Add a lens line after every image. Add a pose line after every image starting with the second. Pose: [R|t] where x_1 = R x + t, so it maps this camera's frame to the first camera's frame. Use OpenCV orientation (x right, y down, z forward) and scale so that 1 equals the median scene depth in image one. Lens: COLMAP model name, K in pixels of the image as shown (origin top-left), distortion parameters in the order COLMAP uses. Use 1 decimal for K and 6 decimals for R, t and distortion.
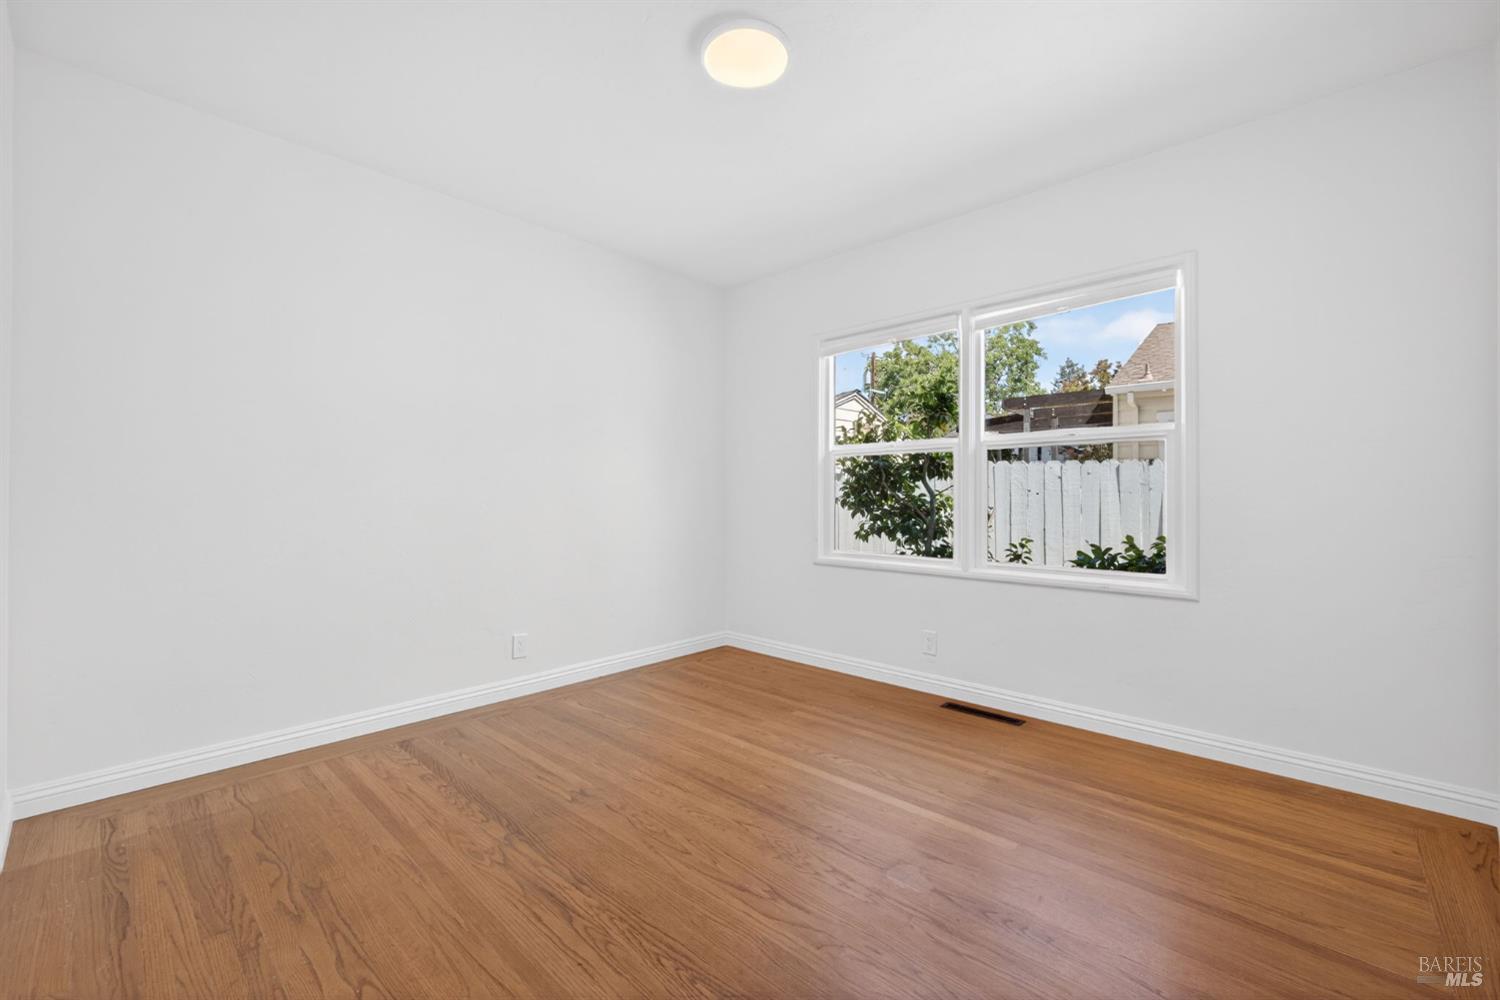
lens RADIAL K [[617.7, 0, 746.4], [0, 617.7, 500.8], [0, 0, 1]] dist [-0.001077, -0.000047]
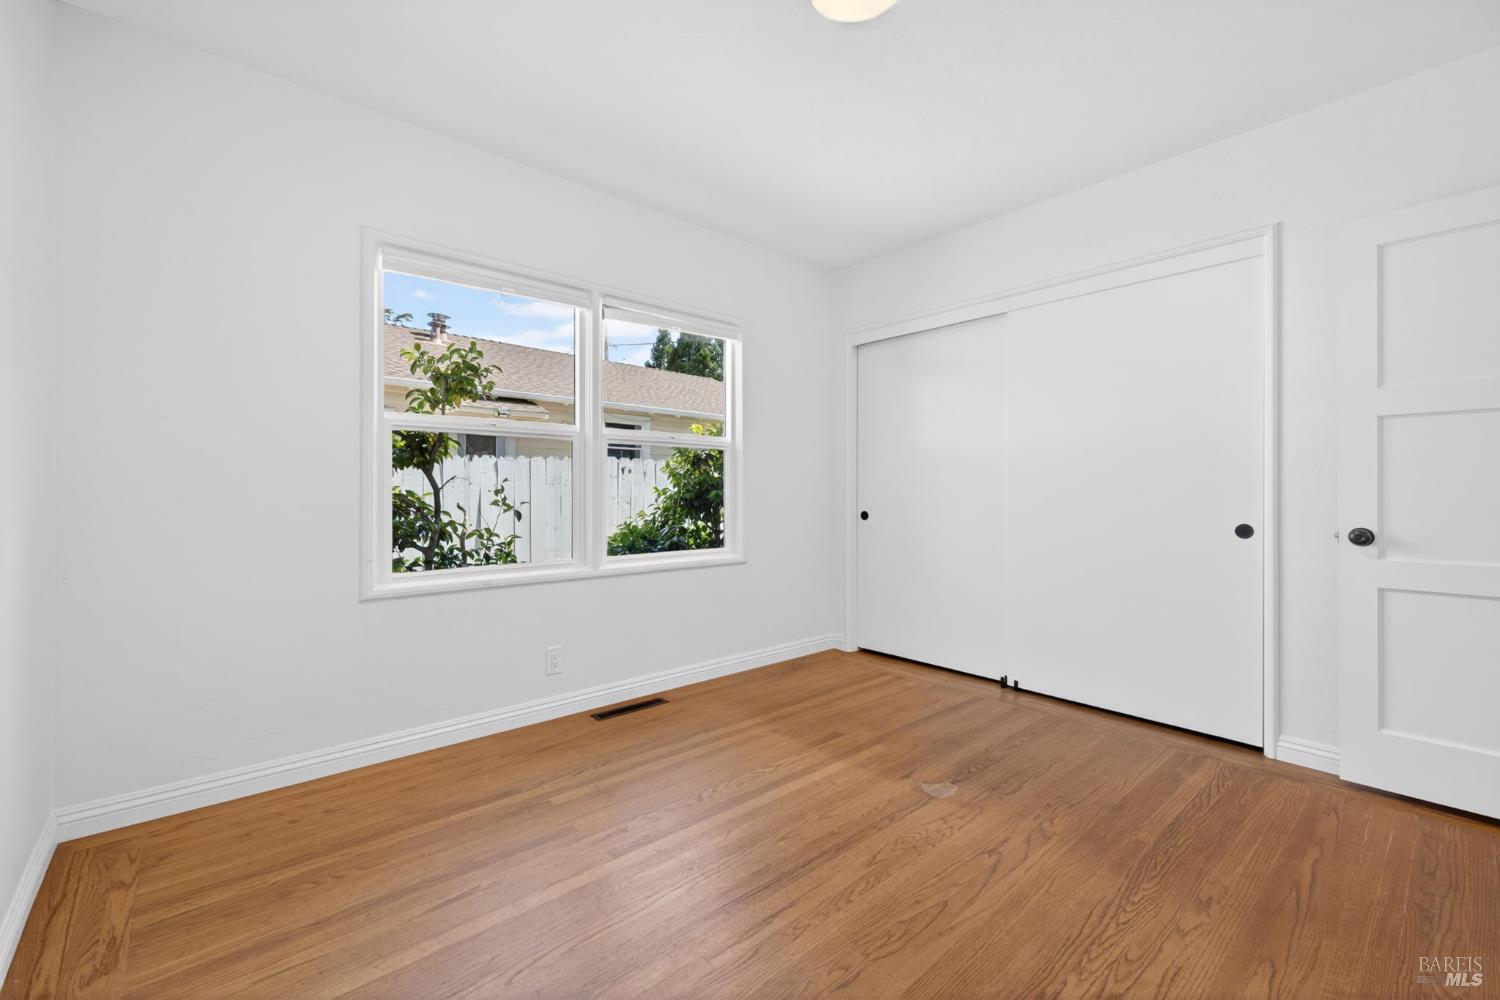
lens RADIAL K [[625.6, 0, 725.0], [0, 625.6, 477.1], [0, 0, 1]] dist [0.000482, 0.000156]
pose [[0.111773, 0.018457, 0.993562, -0.590682], [0.006245, 0.999795, -0.019275, -0.010753], [-0.993714, 0.008360, 0.111635, 0.696532]]
